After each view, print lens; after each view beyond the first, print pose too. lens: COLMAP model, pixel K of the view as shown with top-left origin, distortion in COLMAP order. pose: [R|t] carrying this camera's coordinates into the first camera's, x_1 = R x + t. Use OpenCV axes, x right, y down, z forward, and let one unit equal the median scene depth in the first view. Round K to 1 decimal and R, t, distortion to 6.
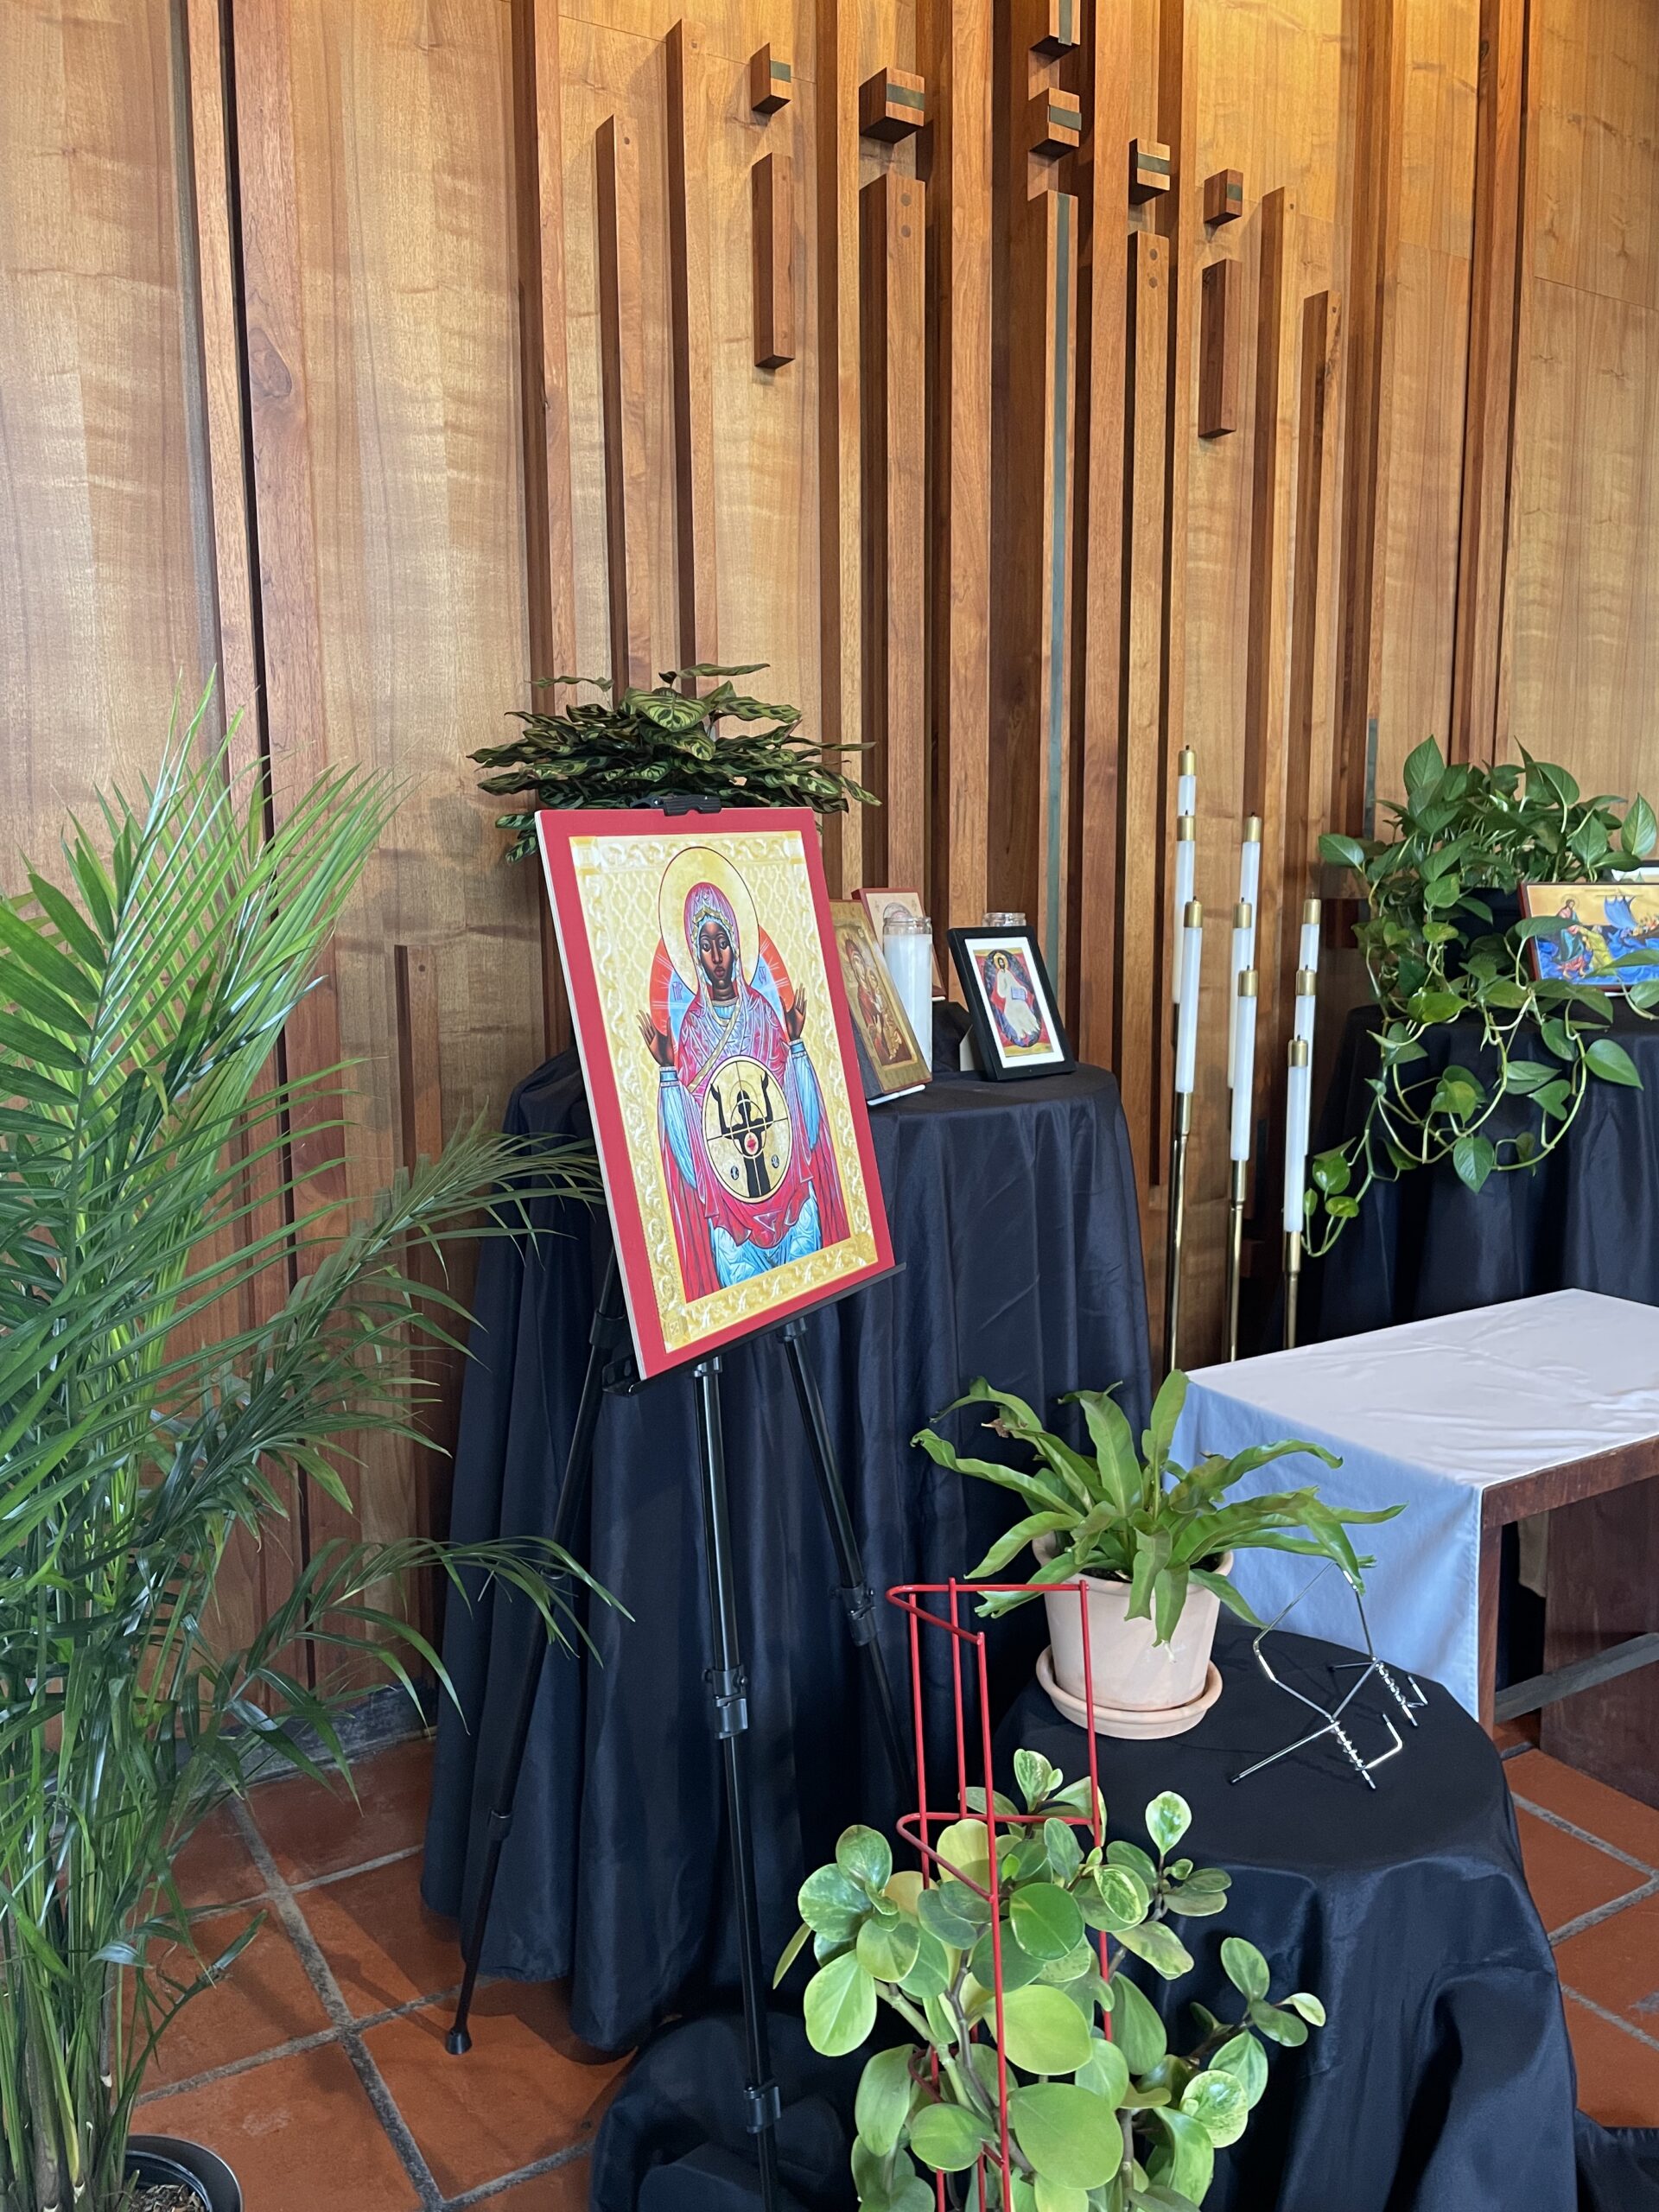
lens RADIAL K [[1700.6, 0, 829.5], [0, 1700.6, 1106.0], [0, 0, 1]] dist [0.084527, -0.123406]
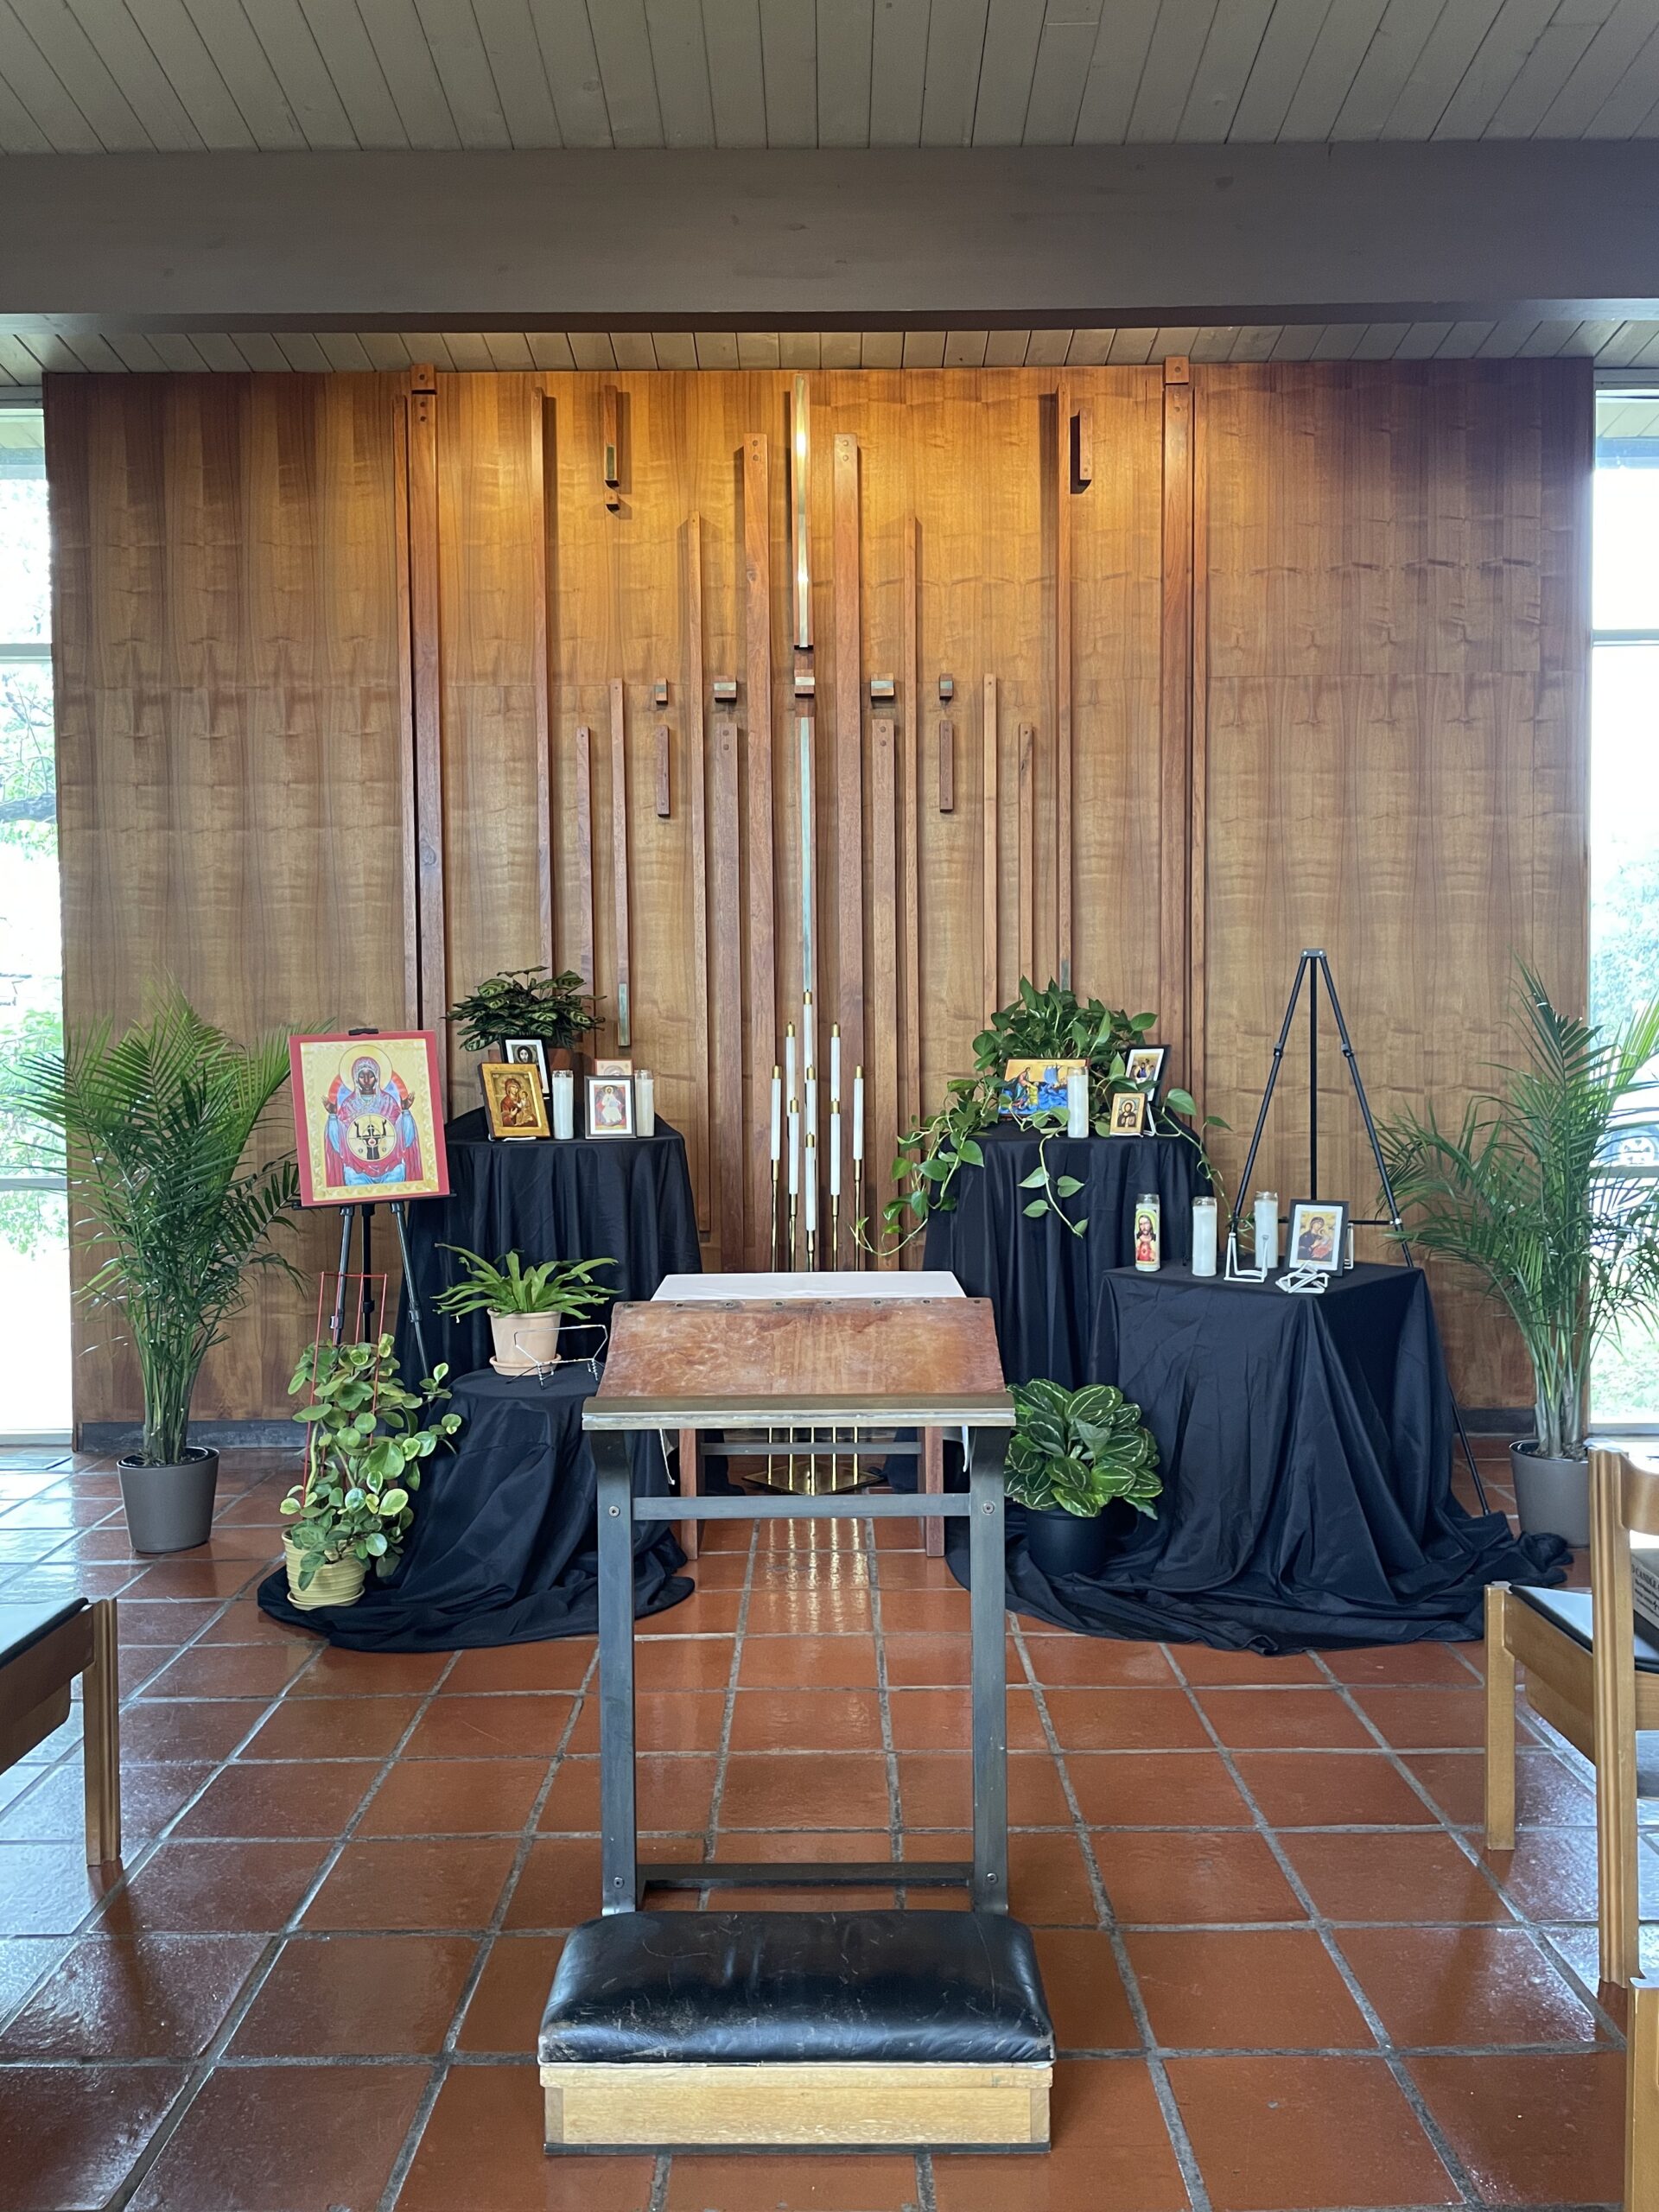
lens RADIAL K [[1700.6, 0, 829.5], [0, 1700.6, 1106.0], [0, 0, 1]] dist [0.084527, -0.123406]
pose [[0.853738, 0.014108, -0.520512, 2.134240], [-0.065906, 0.994521, -0.081142, 0.144828], [0.516515, 0.103579, 0.849990, -1.119659]]
